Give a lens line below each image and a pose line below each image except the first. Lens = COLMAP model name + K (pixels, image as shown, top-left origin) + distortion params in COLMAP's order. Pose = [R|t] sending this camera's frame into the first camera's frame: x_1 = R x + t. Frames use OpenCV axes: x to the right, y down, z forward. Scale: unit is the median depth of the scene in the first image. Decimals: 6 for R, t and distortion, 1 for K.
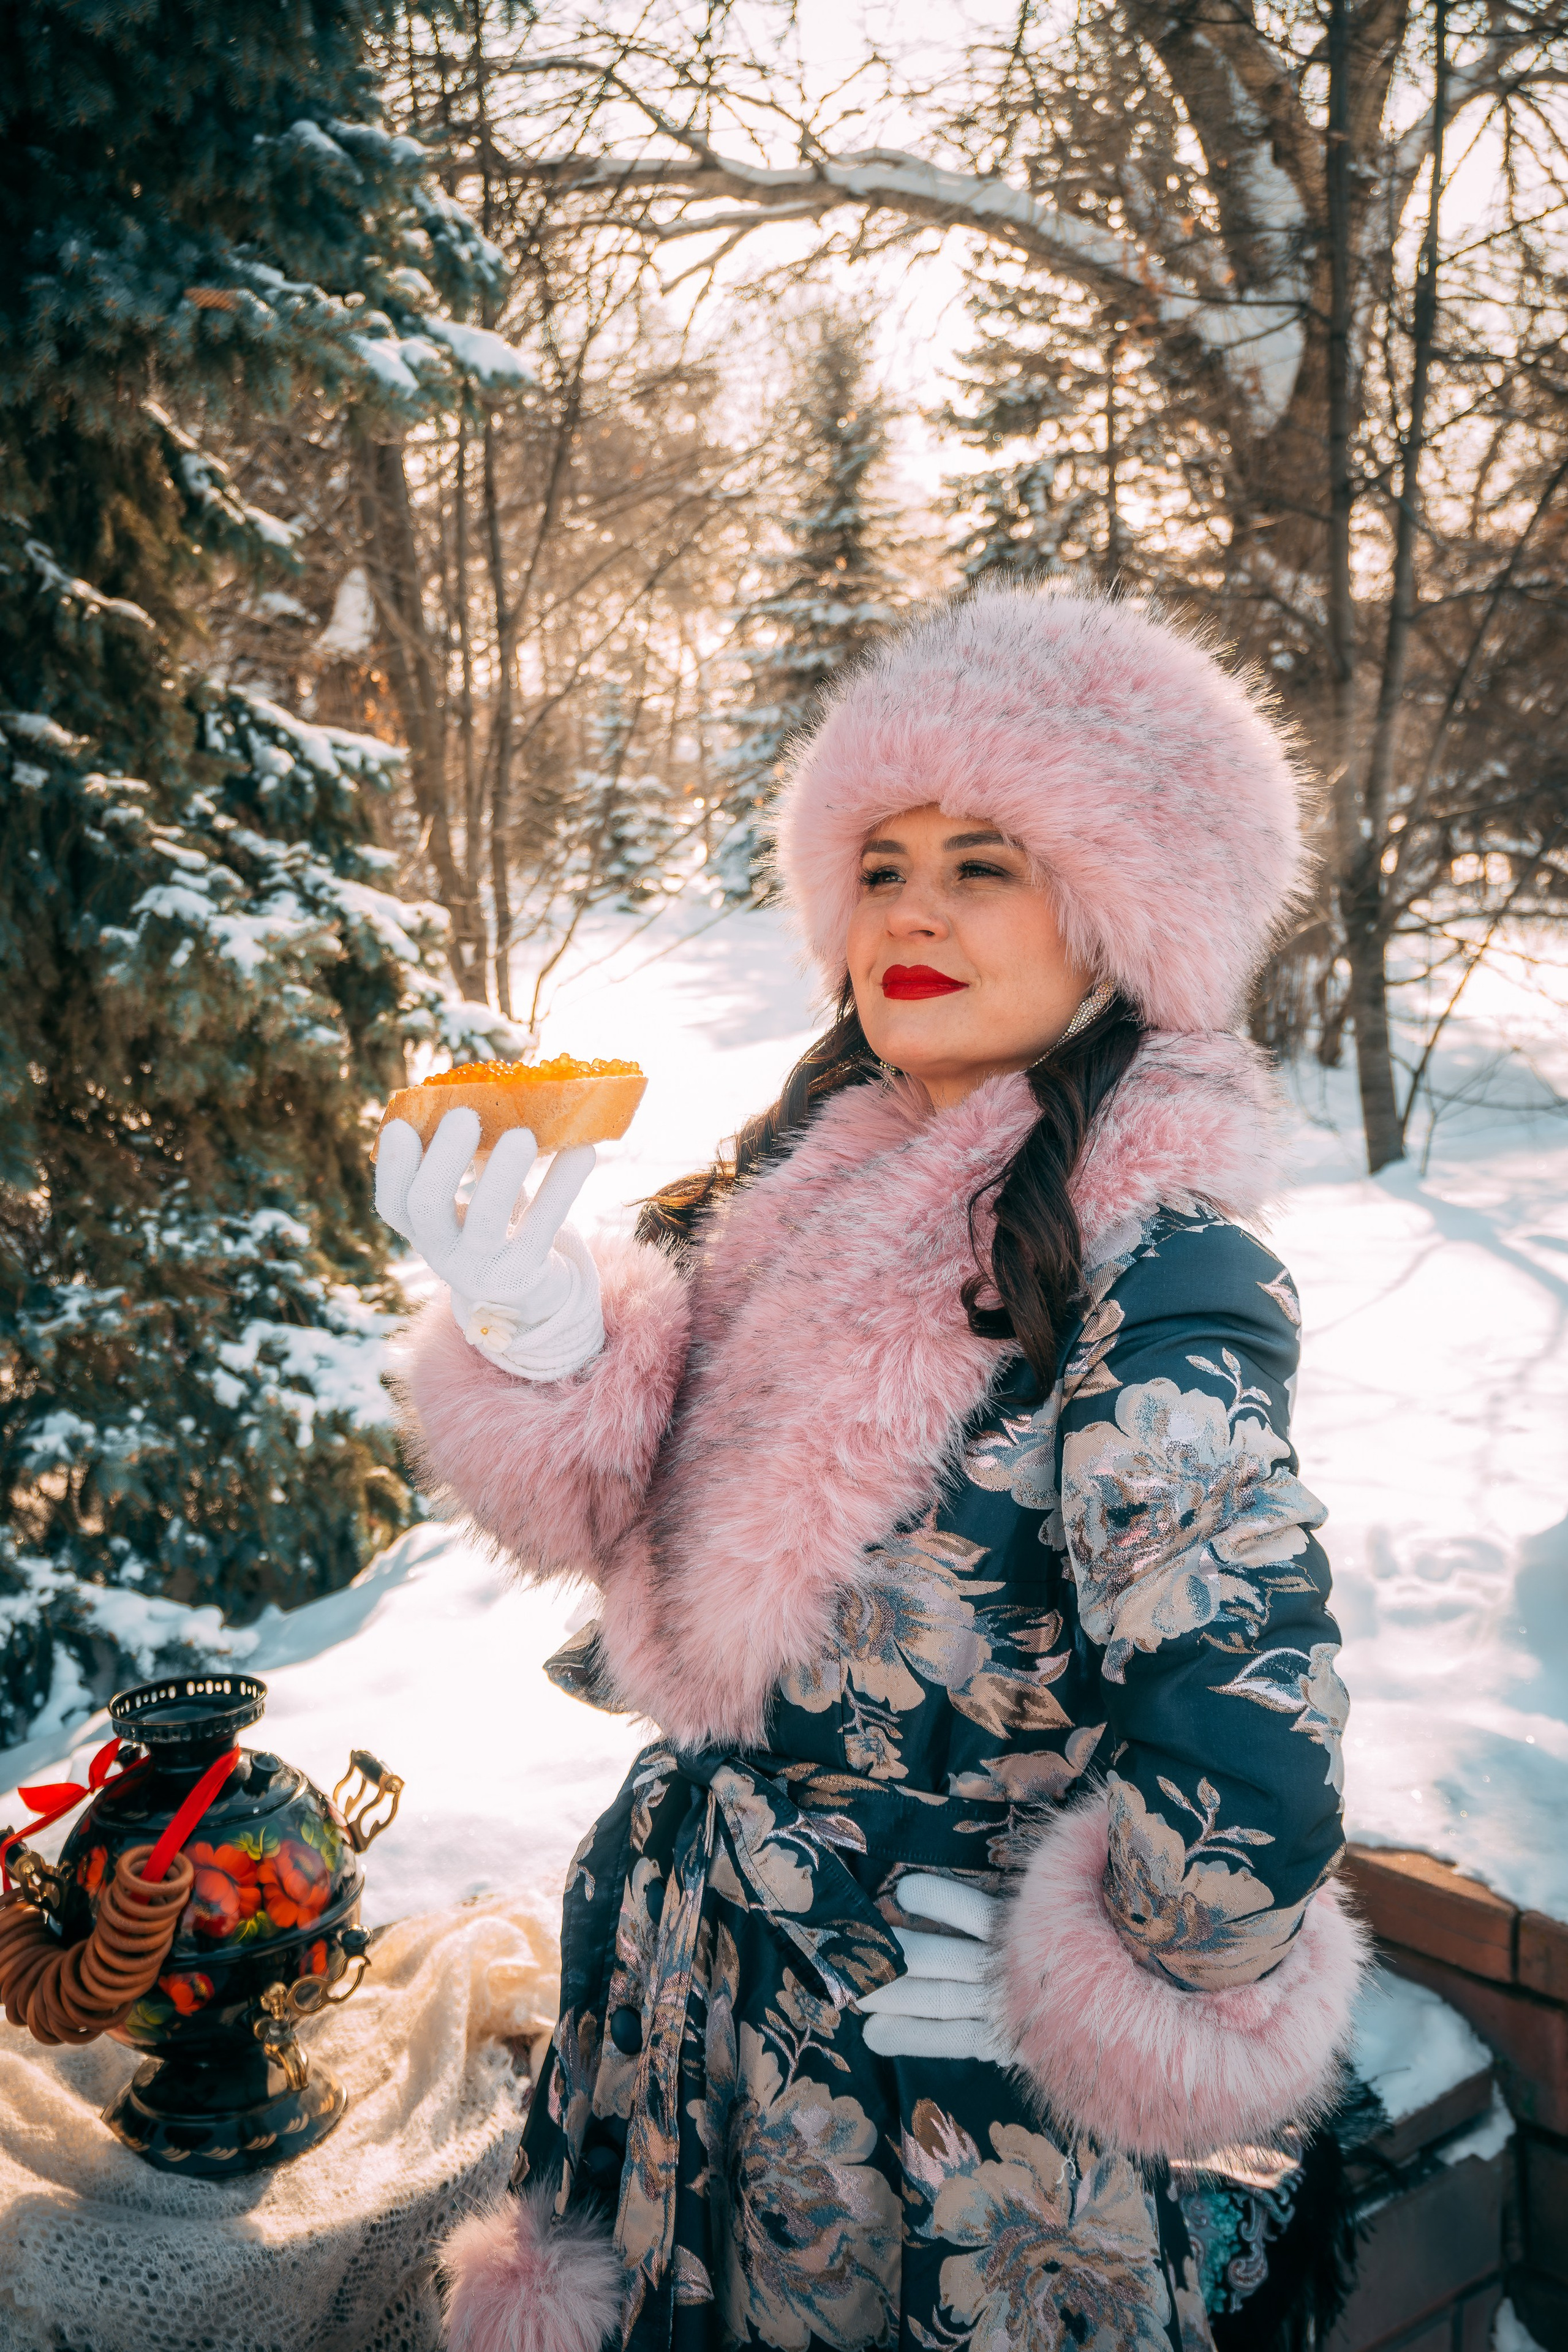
lens RADIAL K [[2507.5, 0, 784.0], [0, 2507.5, 1176.0], [0, 0, 1]] dist [-0.006143, 0.027601]
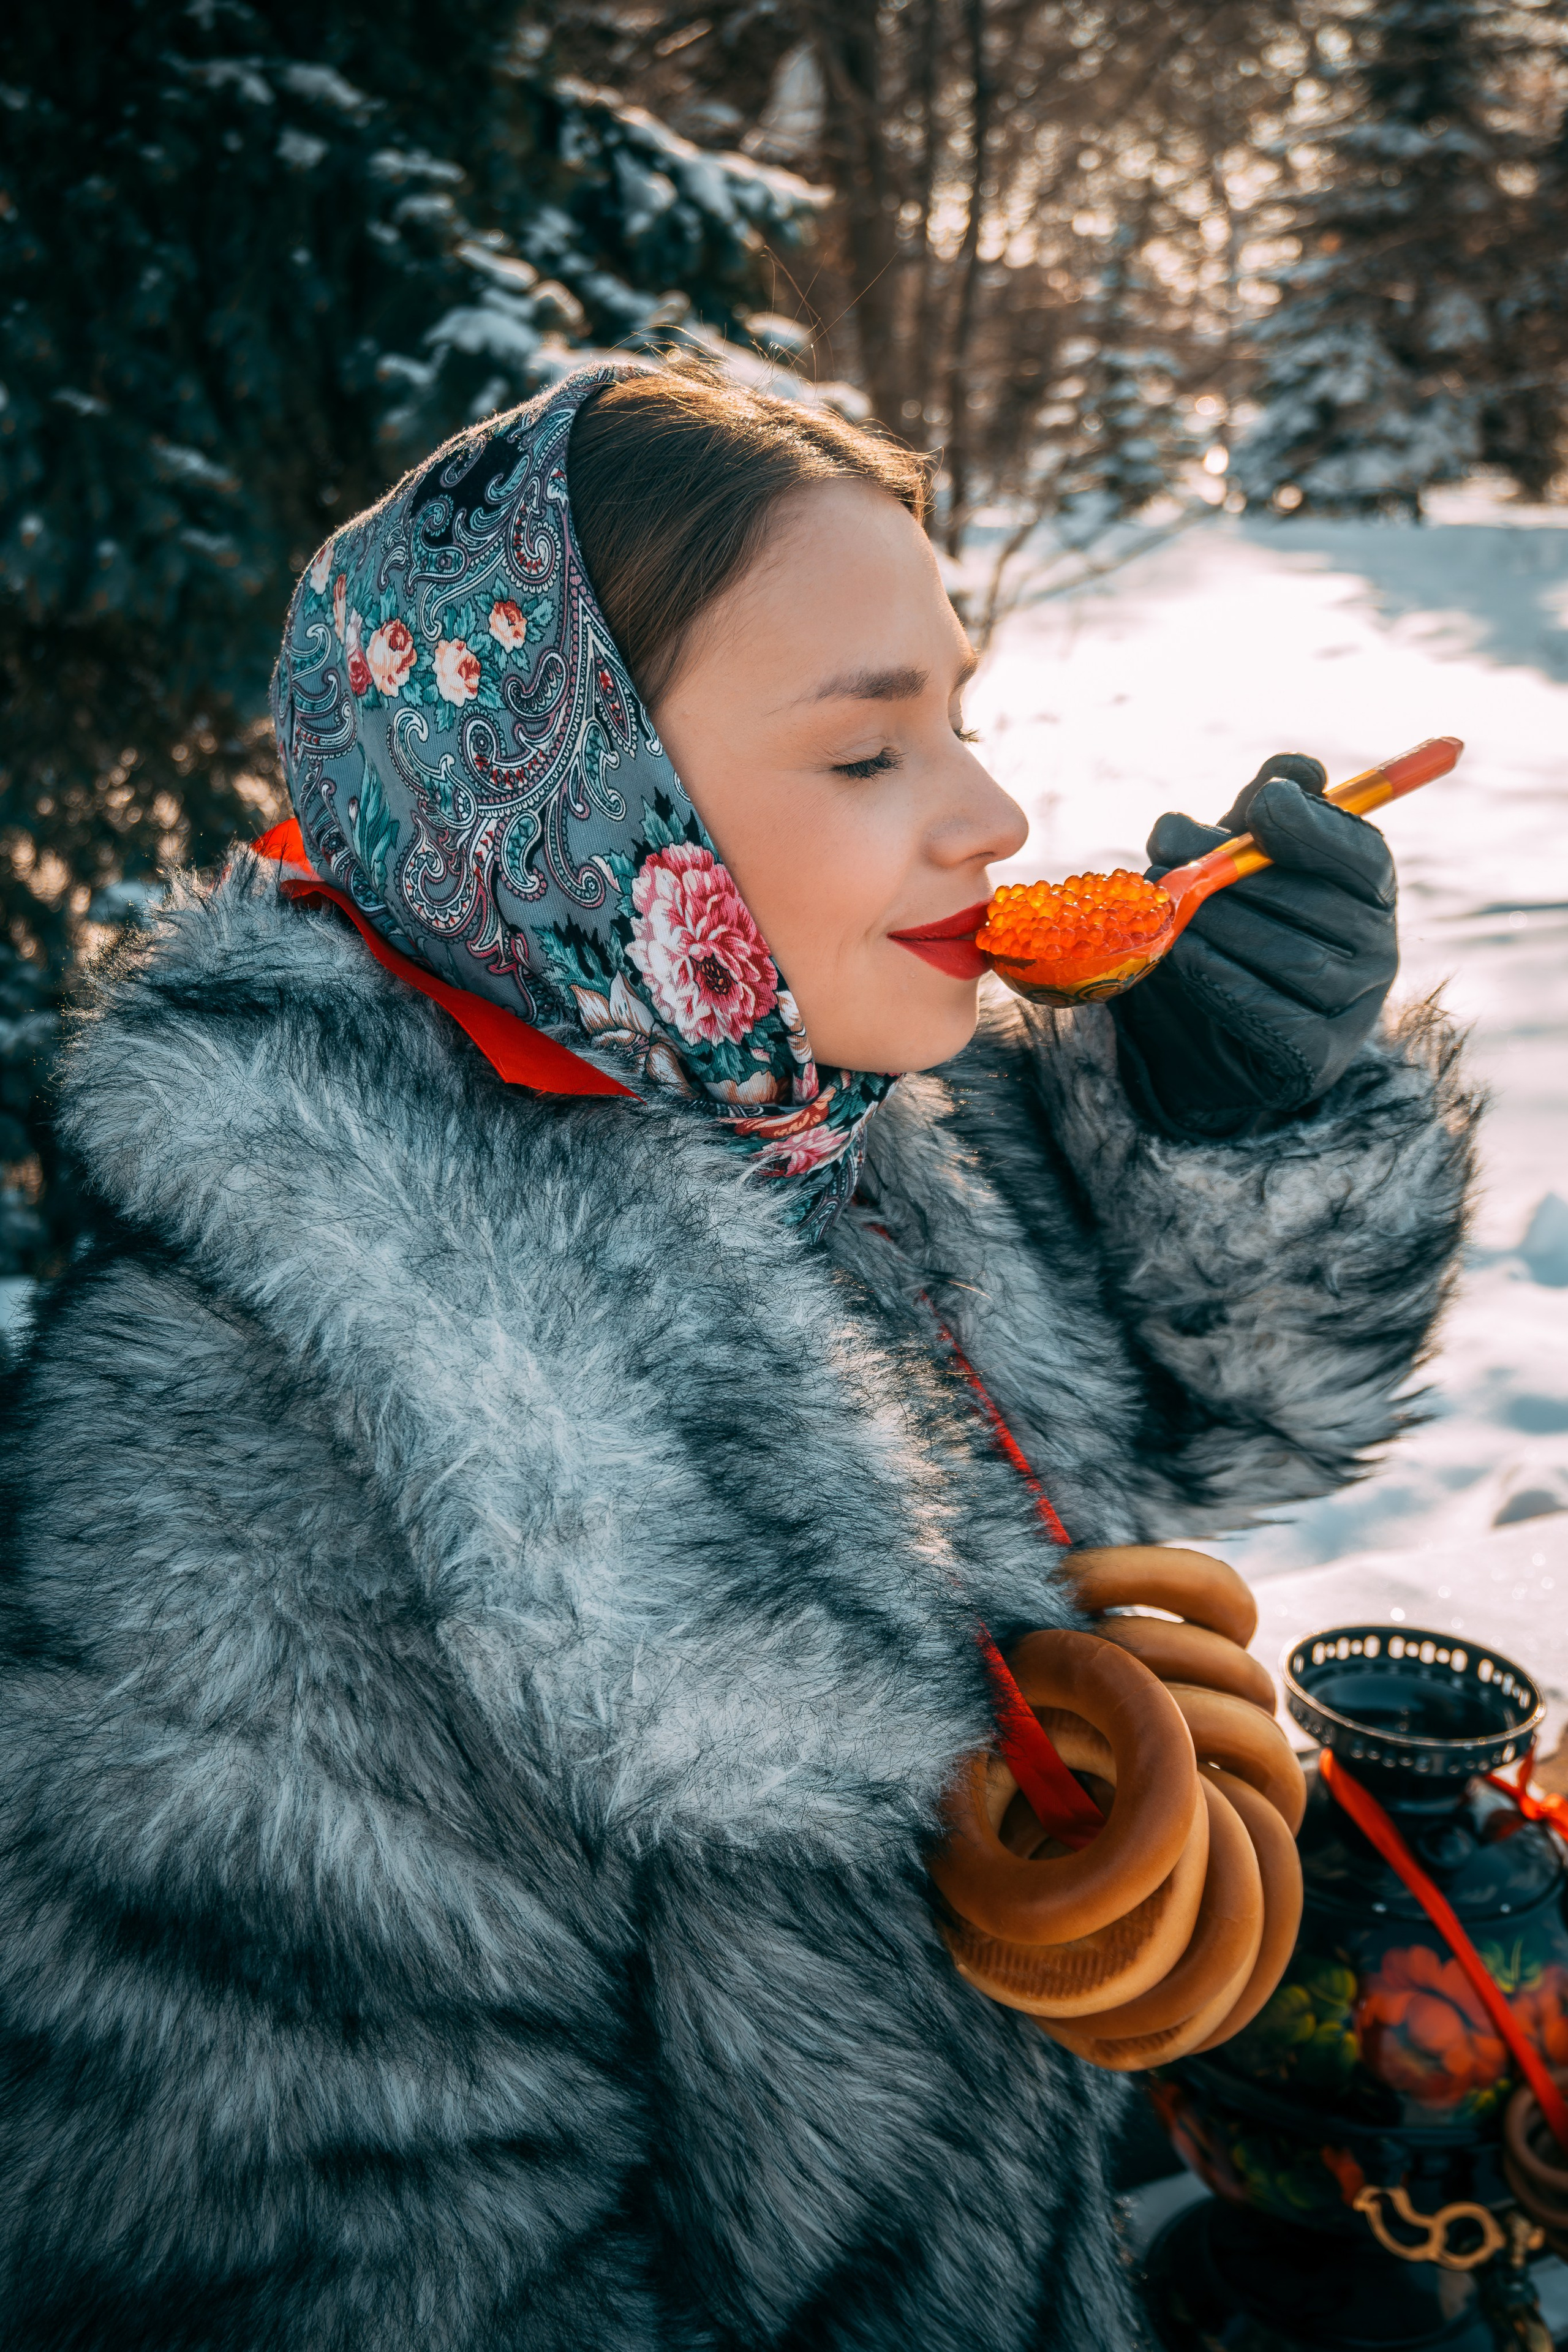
lens RADIAL K [[2971.3, 0, 784.0], [0, 2971.3, 1176.0], [0, 0, 1]] dist [0.015838, -0.018881]
pose [[0.984689, 0.069630, -0.159809, -0.001382], [-0.052616, 0.992722, 0.108330, 0.028001], [0.166189, -0.098263, 0.981186, 0.106868]]
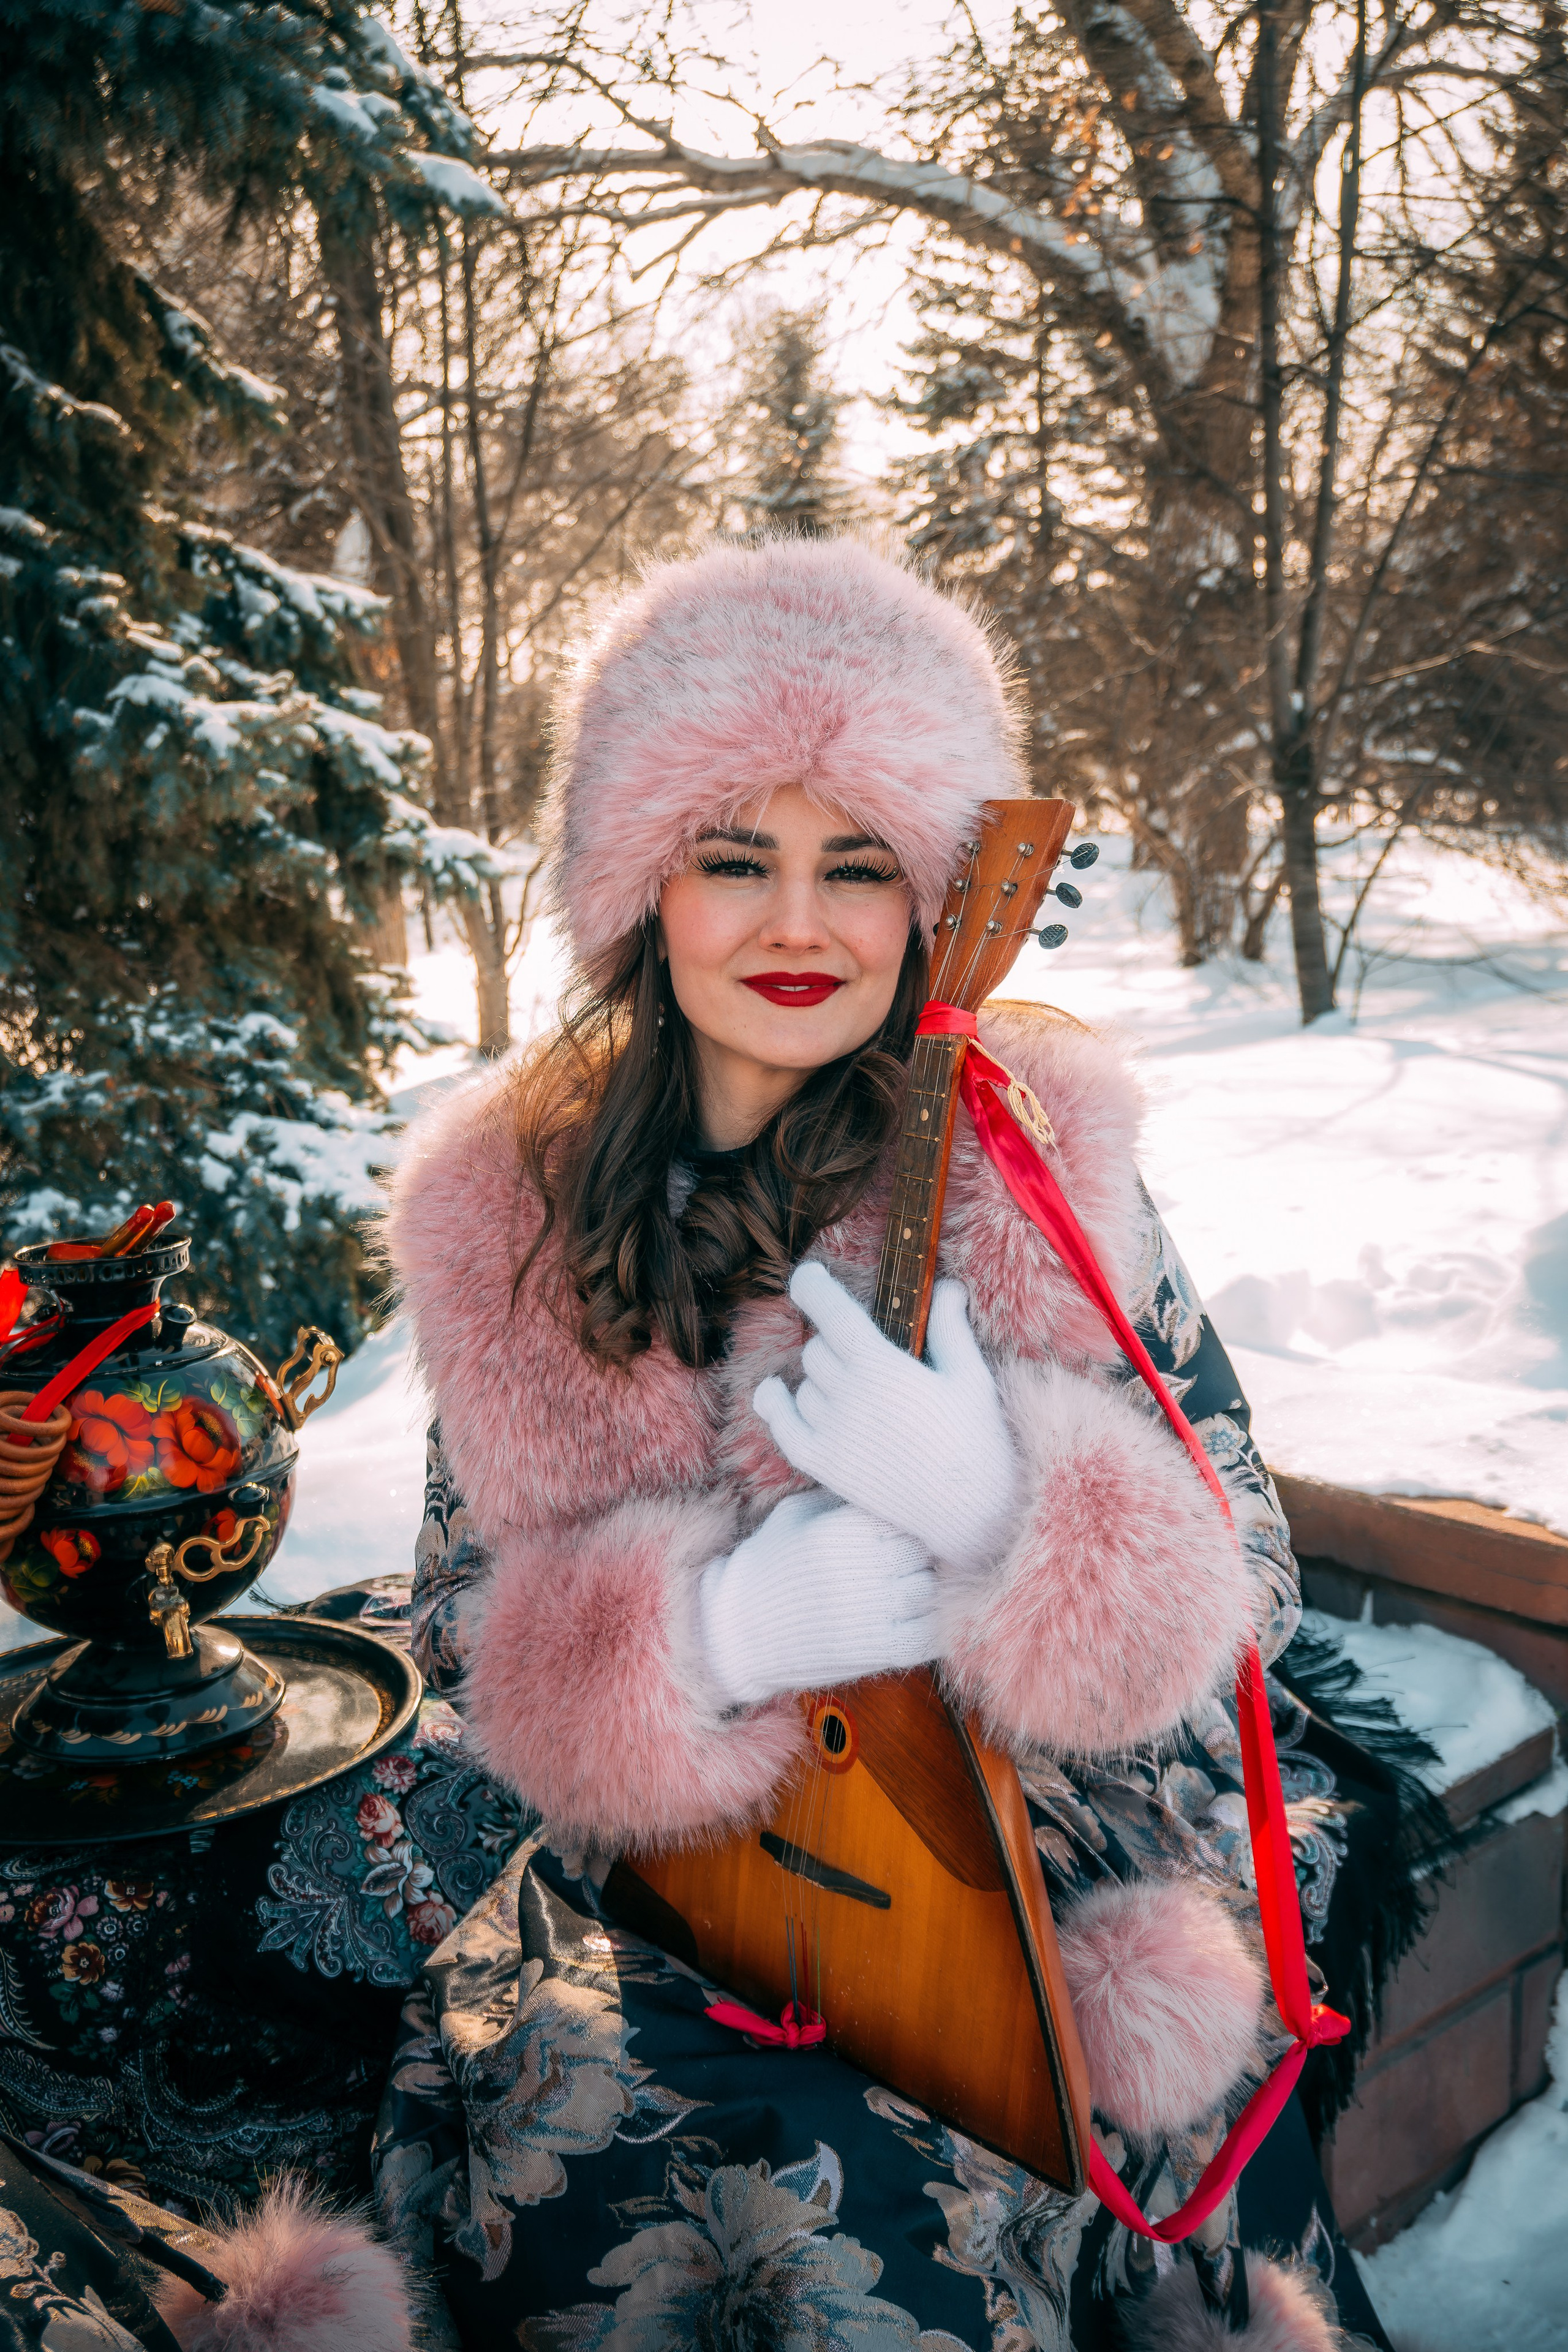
lens RADIAL K [[2219.6, 0, 784.0], [0, 2219.6, 1176.0], [0, 0, 1]] dist [-0.003139, 0.010274]
pose [[0.999797, -0.015699, 0.012640, -0.002285], [0.015361, 0.999535, 0.026354, 0.050714], [-0.013048, -0.026155, 0.999573, 0.076408]]
